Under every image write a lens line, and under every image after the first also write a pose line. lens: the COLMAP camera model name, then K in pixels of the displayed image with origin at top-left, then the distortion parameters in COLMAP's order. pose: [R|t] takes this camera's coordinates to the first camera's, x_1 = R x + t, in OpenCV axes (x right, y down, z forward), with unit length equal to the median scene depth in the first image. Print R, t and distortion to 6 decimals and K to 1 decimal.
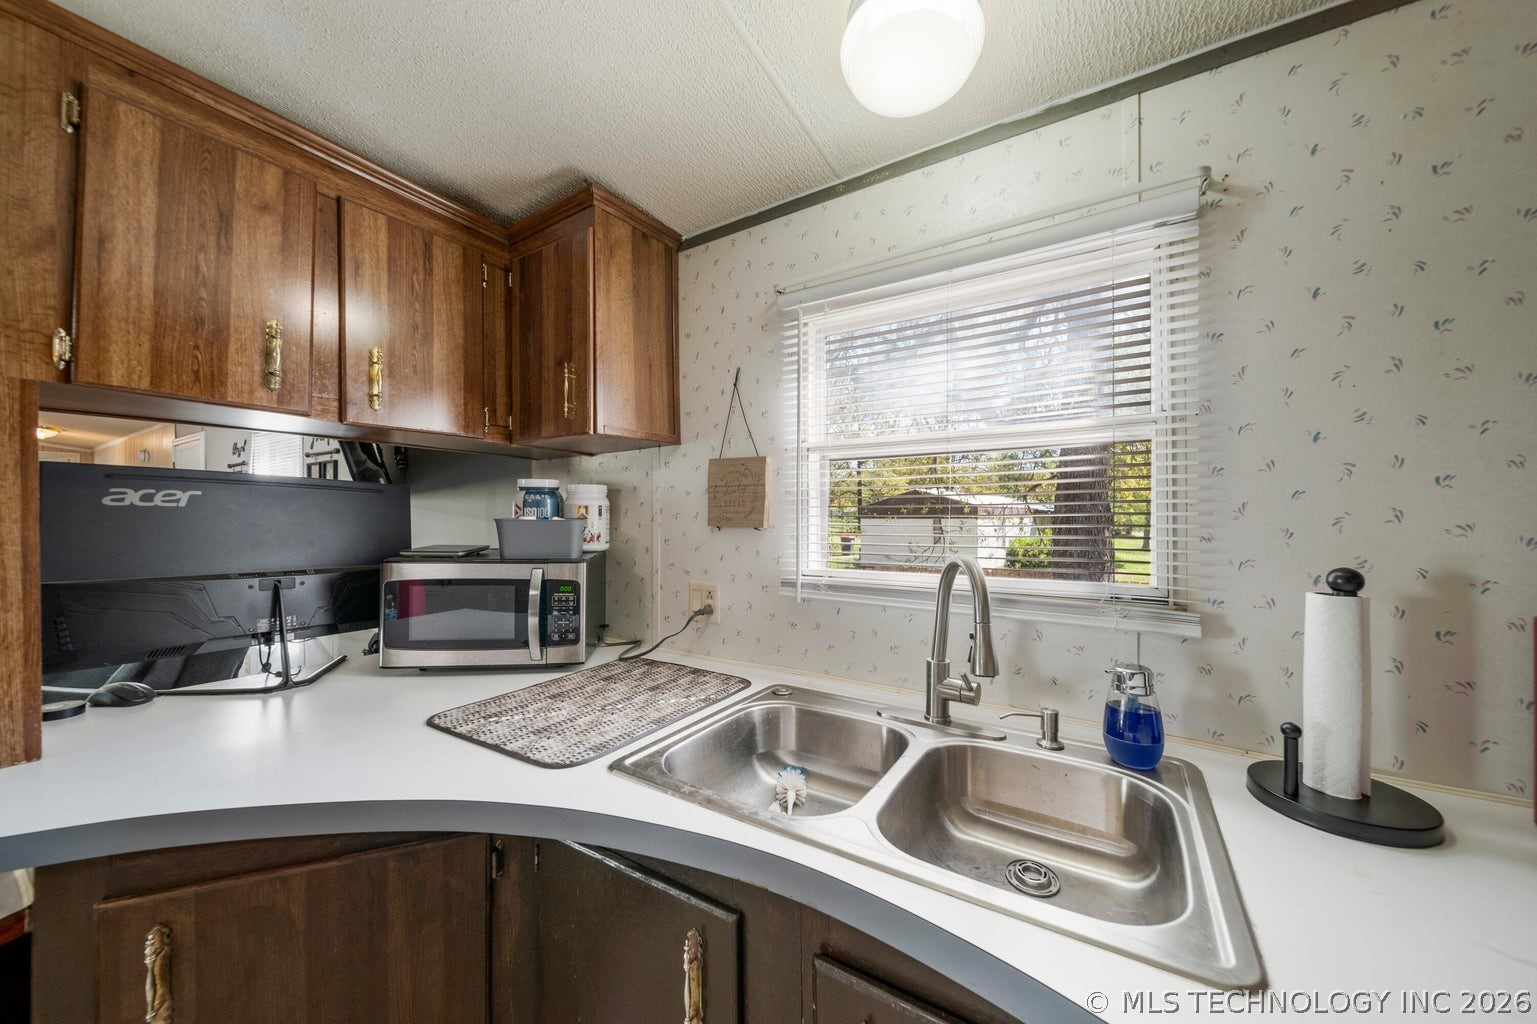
lens RADIAL K [[553.1, 0, 768.5], [0, 553.1, 512.0], [0, 0, 1]] dist [-0.001511, -0.000149]
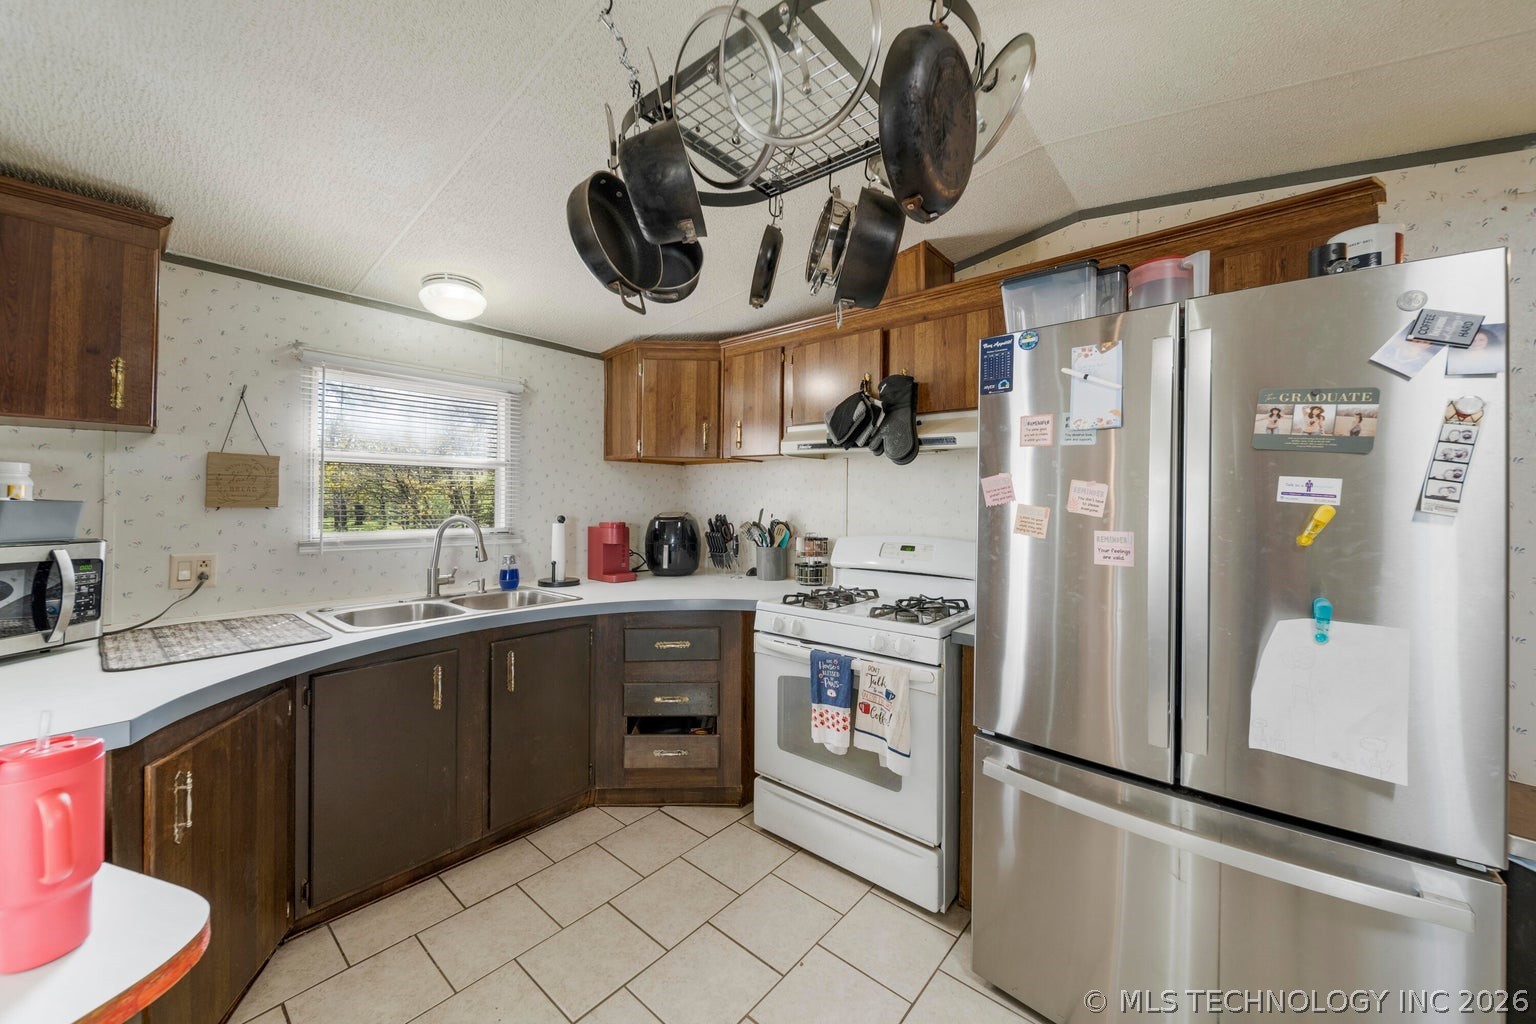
lens RADIAL K [[566.9, 0, 768.0], [0, 566.9, 512.0], [0, 0, 1]] dist [0.000113, 0.000018]
pose [[0.124084, -0.014626, 0.992164, -1.299951], [-0.009849, 0.999824, 0.015971, 0.005599], [-0.992223, -0.011754, 0.123918, -0.409910]]
